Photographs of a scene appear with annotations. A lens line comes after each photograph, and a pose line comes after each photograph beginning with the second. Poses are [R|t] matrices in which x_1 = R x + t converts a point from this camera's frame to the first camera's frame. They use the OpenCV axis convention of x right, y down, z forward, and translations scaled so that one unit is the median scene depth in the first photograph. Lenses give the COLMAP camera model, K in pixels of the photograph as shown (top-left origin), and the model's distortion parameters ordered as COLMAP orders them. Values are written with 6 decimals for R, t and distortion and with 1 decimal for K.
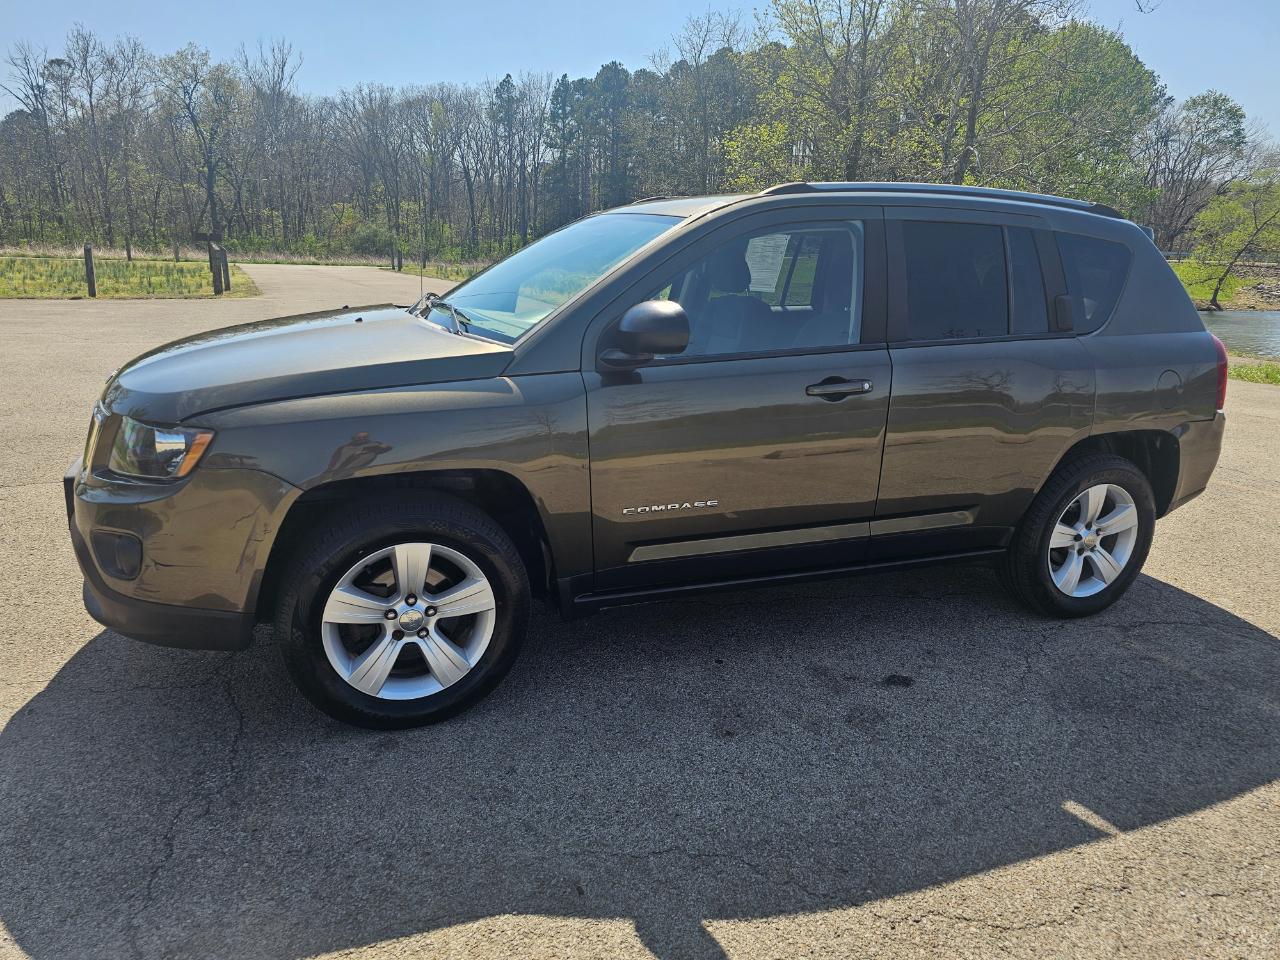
lens RADIAL K [[845.8, 0, 640.0], [0, 845.8, 480.0], [0, 0, 1]] dist [0.046696, -0.035426]
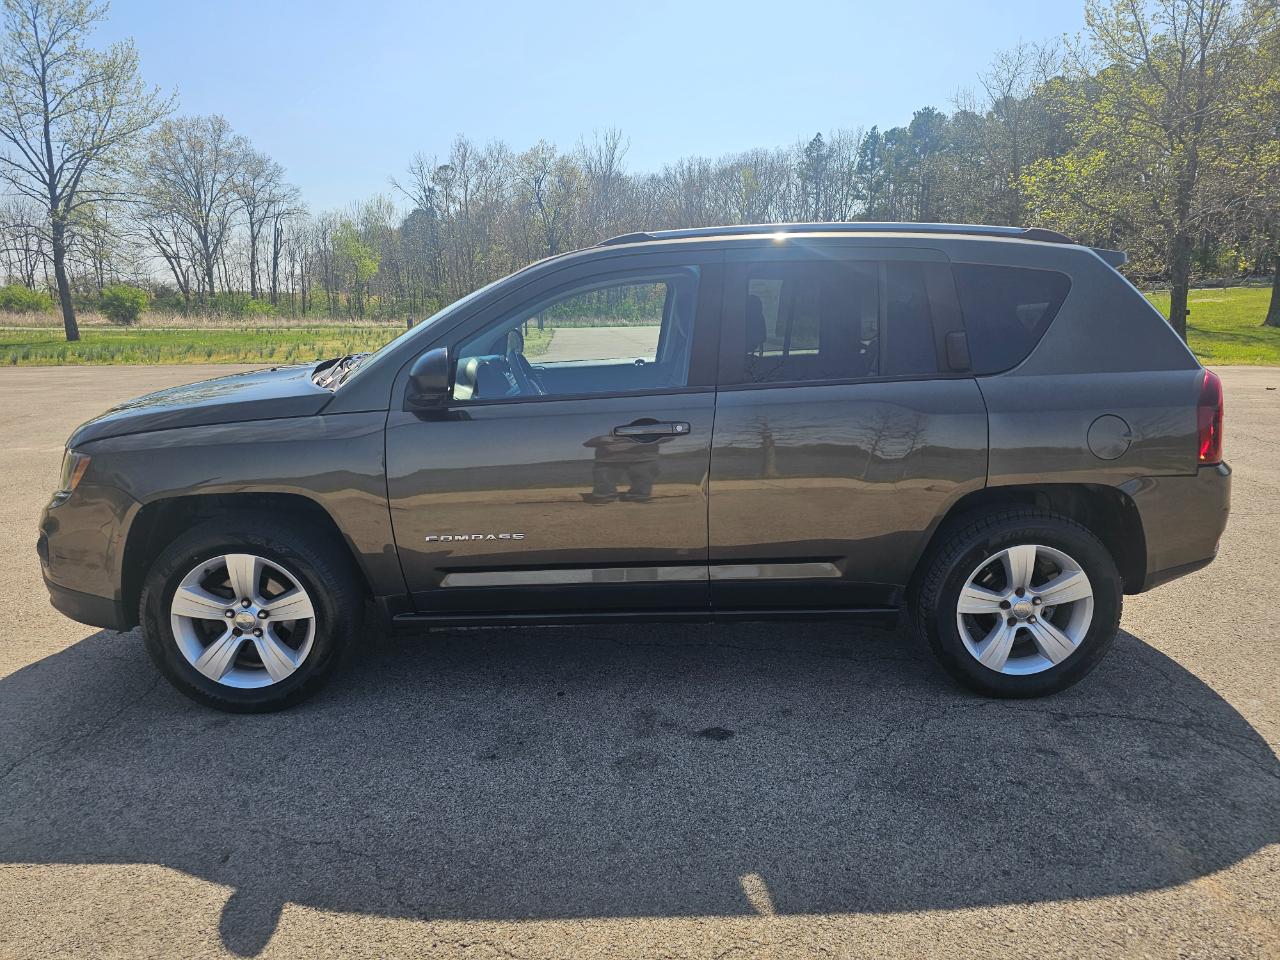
lens RADIAL K [[845.8, 0, 640.0], [0, 845.8, 480.0], [0, 0, 1]] dist [0.046696, -0.035426]
pose [[0.936860, 0.028205, -0.348565, 0.512983], [-0.049082, 0.997481, -0.051205, 0.003136], [0.346243, 0.065080, 0.935885, 0.050431]]
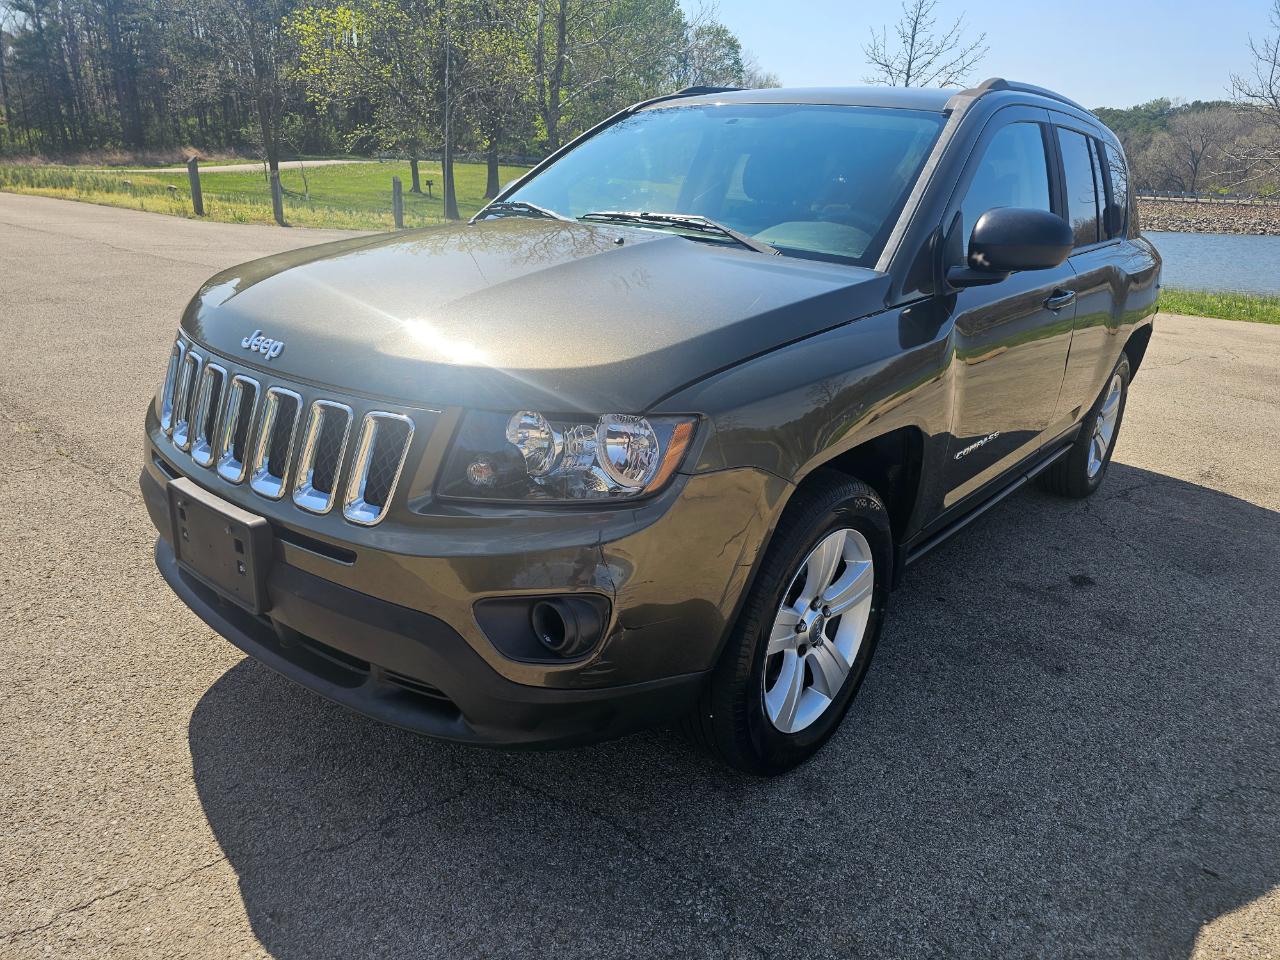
lens RADIAL K [[845.8, 0, 640.0], [0, 845.8, 480.0], [0, 0, 1]] dist [0.046696, -0.035426]
pose [[0.879037, -0.147075, 0.453501, -0.588819], [0.102161, 0.987240, 0.122149, -0.066446], [-0.465680, -0.061044, 0.882845, 0.305222]]
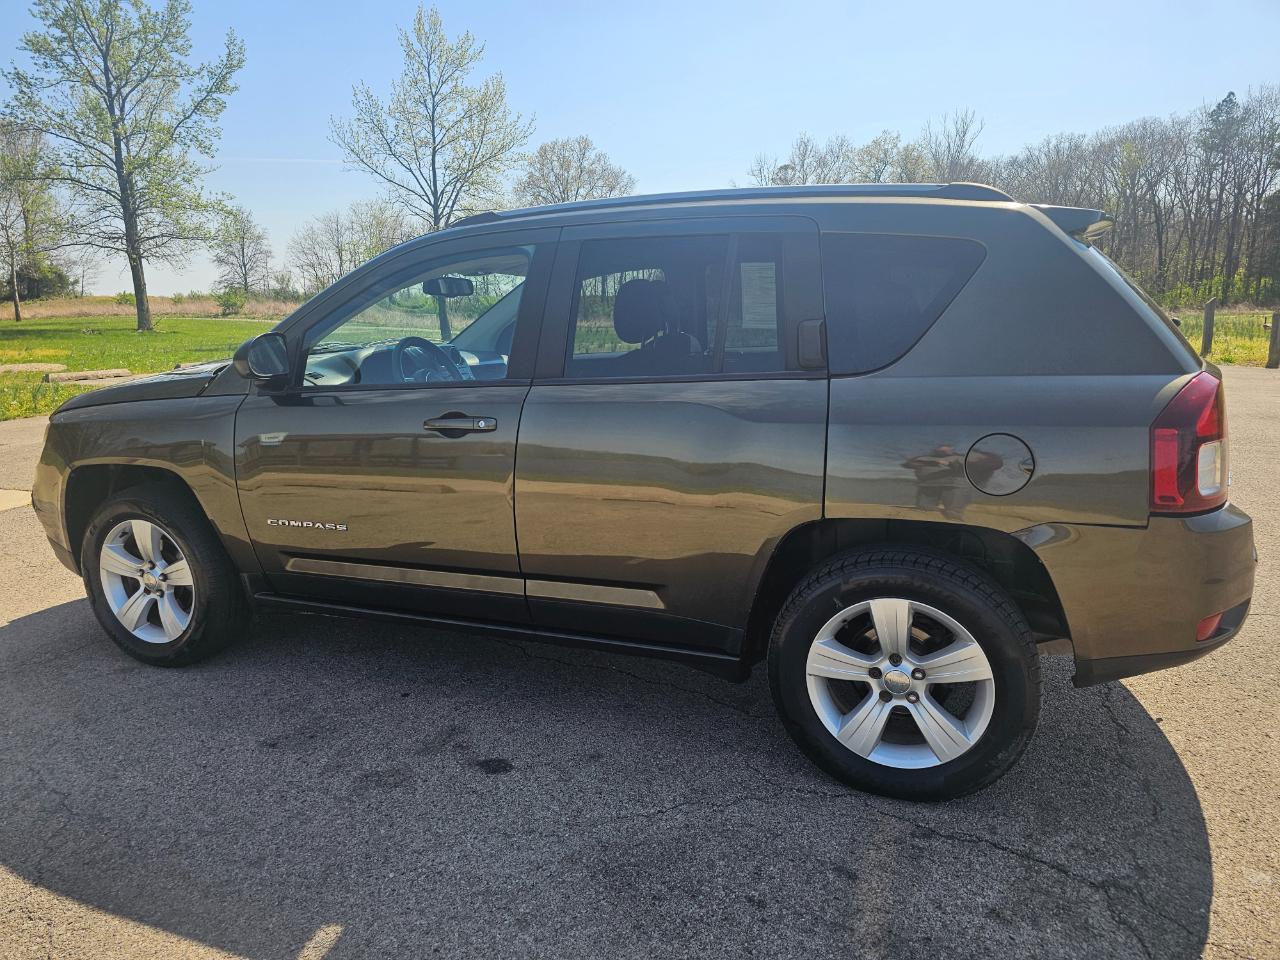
lens RADIAL K [[849.0, 0, 631.9], [0, 849.0, 479.0], [0, 0, 1]] dist [0.044240, -0.033994]
pose [[0.732517, 0.087838, -0.675058, 0.901750], [-0.133352, 0.990943, -0.015763, -0.053722], [0.667559, 0.101567, 0.737597, 0.396837]]
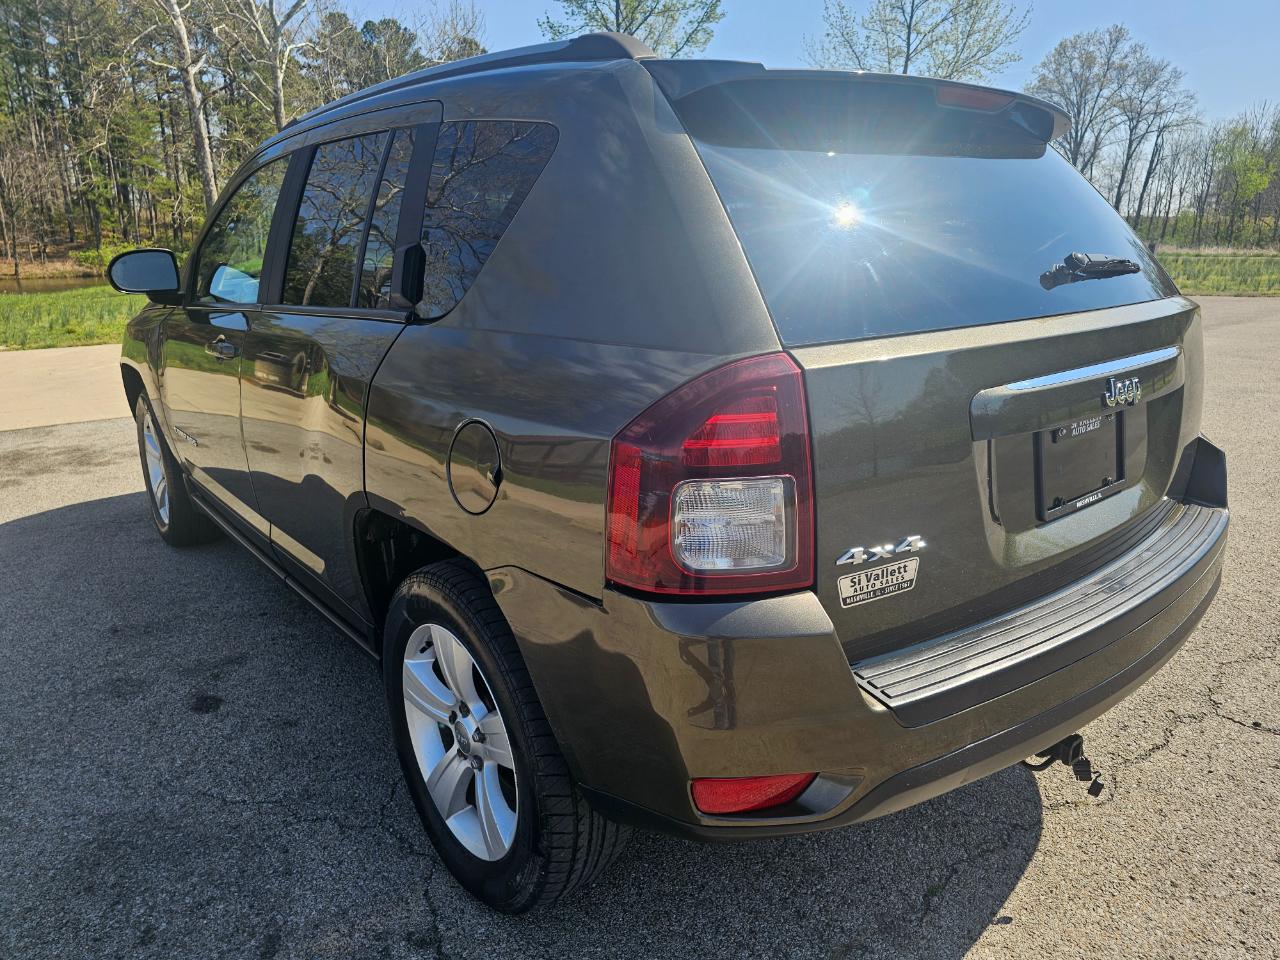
lens RADIAL K [[858.6, 0, 645.4], [0, 858.6, 477.3], [0, 0, 1]] dist [0.045864, -0.036380]
pose [[0.297394, 0.218587, -0.929396, 1.103624], [-0.227387, 0.961644, 0.153411, -0.195530], [0.927282, 0.165709, 0.335691, 1.004590]]
